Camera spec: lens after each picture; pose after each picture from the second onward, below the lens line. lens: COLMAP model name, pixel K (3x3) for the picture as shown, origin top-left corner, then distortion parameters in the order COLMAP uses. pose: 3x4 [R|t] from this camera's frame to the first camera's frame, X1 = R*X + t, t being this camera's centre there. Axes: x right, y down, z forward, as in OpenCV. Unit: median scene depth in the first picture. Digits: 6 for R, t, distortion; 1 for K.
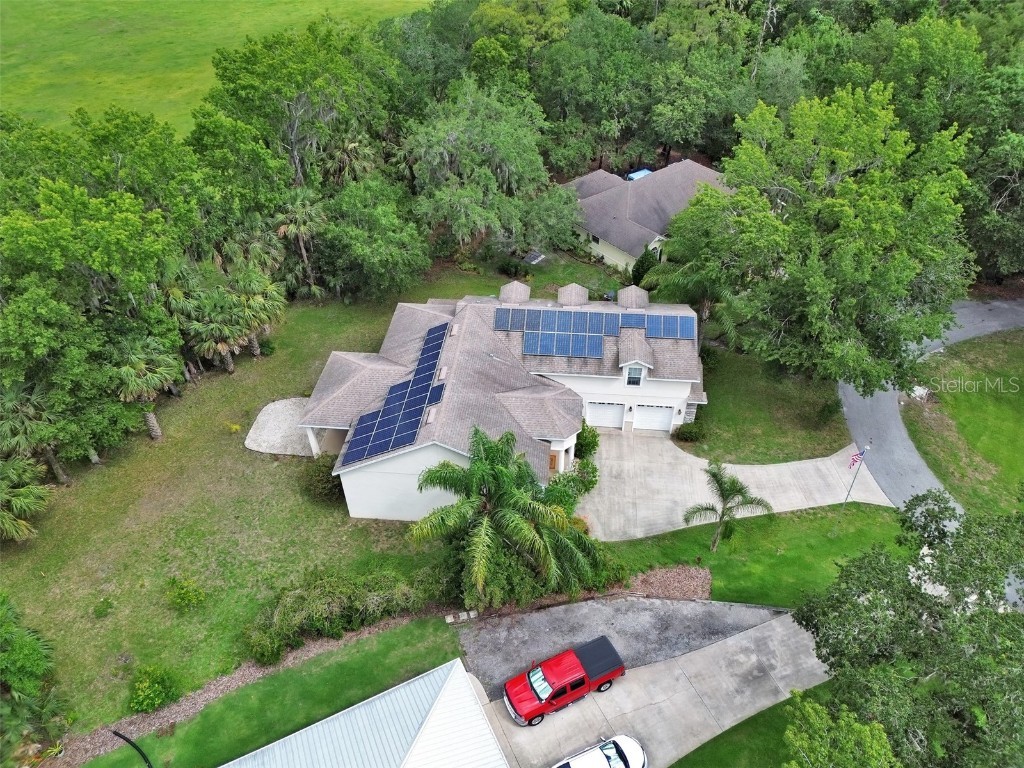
lens RADIAL K [[738.8, 0, 514.4], [0, 738.8, 372.2], [0, 0, 1]] dist [0.095698, -0.094029]
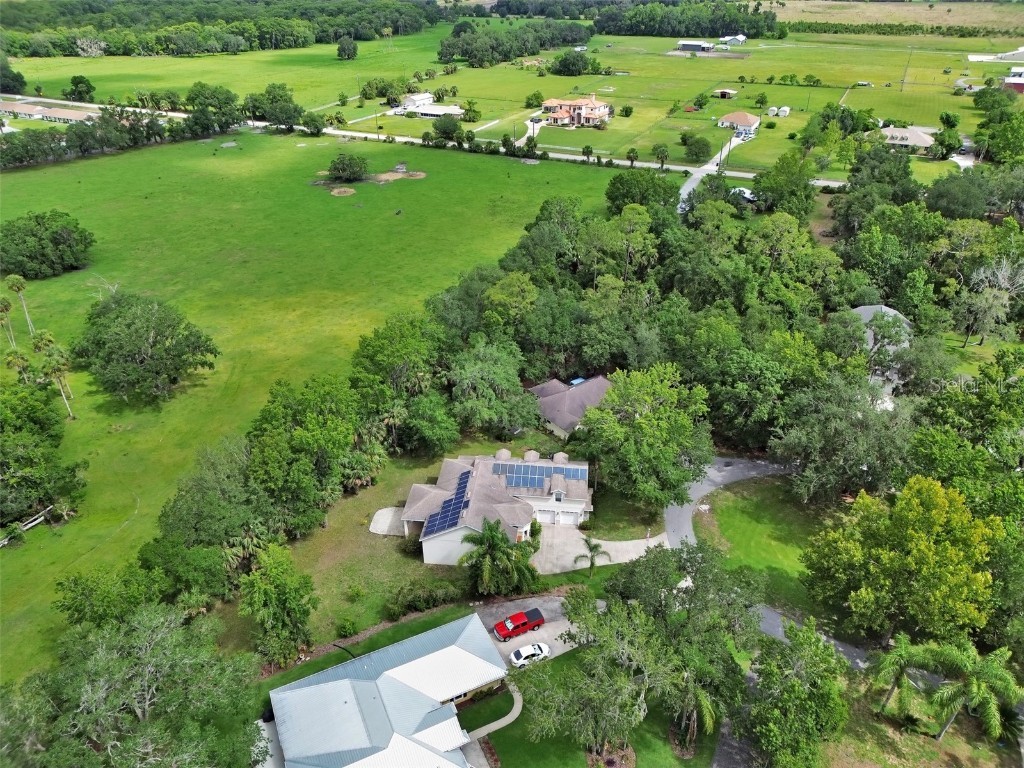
lens RADIAL K [[738.8, 0, 514.4], [0, 738.8, 372.2], [0, 0, 1]] dist [0.095698, -0.094029]
pose [[0.999956, 0.009362, 0.000306, 0.030954], [-0.009182, 0.986112, -0.165827, 0.005179], [-0.001854, 0.165817, 0.986155, -1.116638]]
